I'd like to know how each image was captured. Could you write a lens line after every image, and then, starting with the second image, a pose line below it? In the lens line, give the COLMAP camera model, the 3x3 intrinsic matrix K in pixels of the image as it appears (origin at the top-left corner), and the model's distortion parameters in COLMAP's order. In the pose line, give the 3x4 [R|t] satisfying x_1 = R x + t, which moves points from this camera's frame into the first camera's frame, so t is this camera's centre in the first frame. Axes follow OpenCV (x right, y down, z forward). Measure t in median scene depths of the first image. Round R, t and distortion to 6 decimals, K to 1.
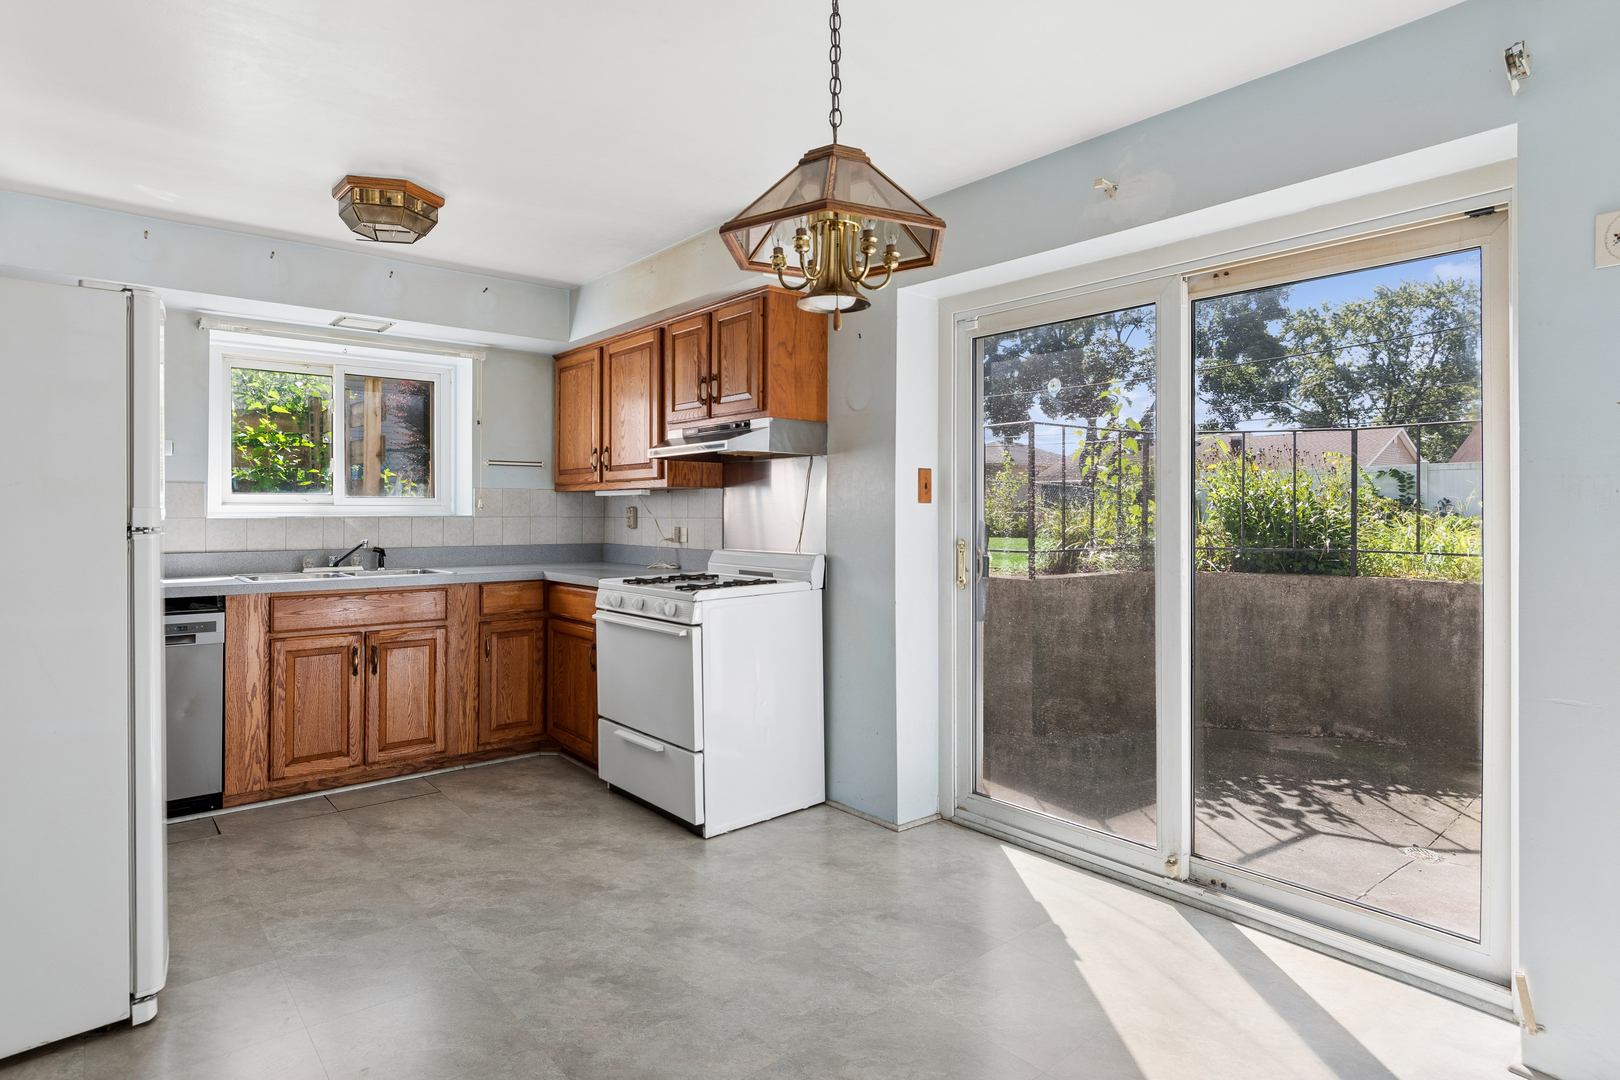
lens RADIAL K [[862.5, 0, 814.5], [0, 862.5, 527.3], [0, 0, 1]] dist [0.002989, -0.003229]
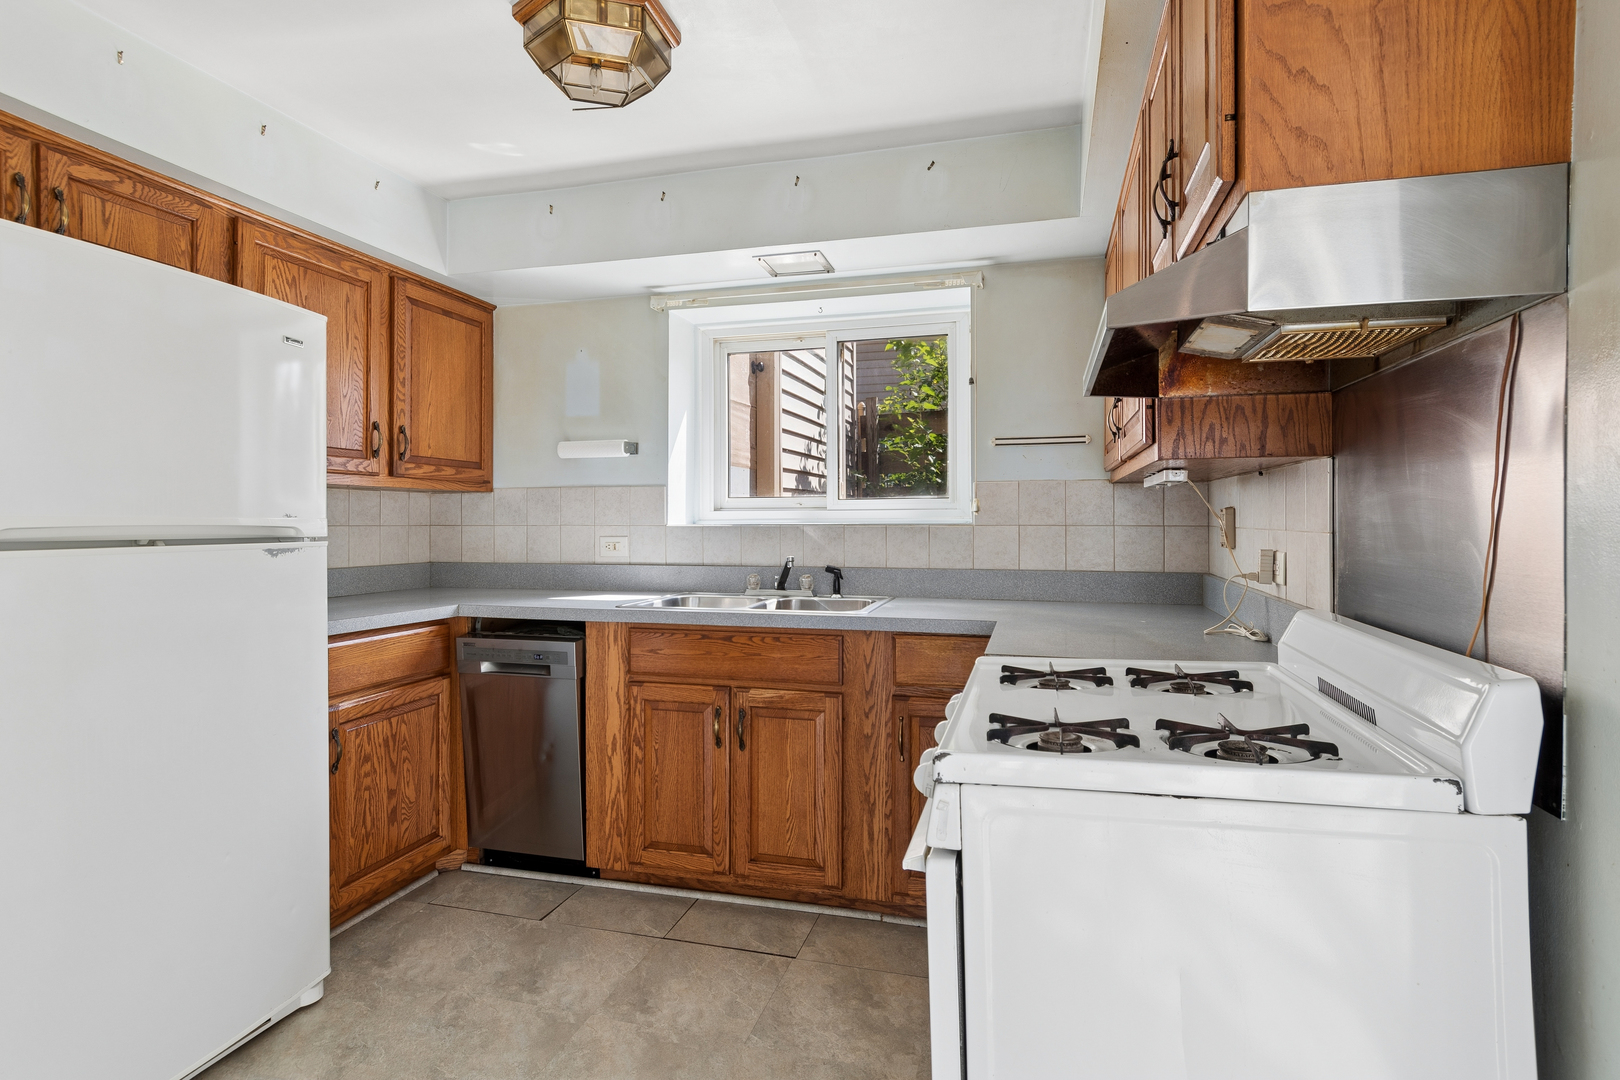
lens RADIAL K [[862.5, 0, 782.5], [0, 862.5, 520.0], [0, 0, 1]] dist [0.002989, -0.003229]
pose [[0.557175, -0.001901, -0.830393, 0.091016], [-0.011281, 0.999888, -0.009858, -0.009731], [0.830319, 0.014860, 0.557091, 0.638998]]
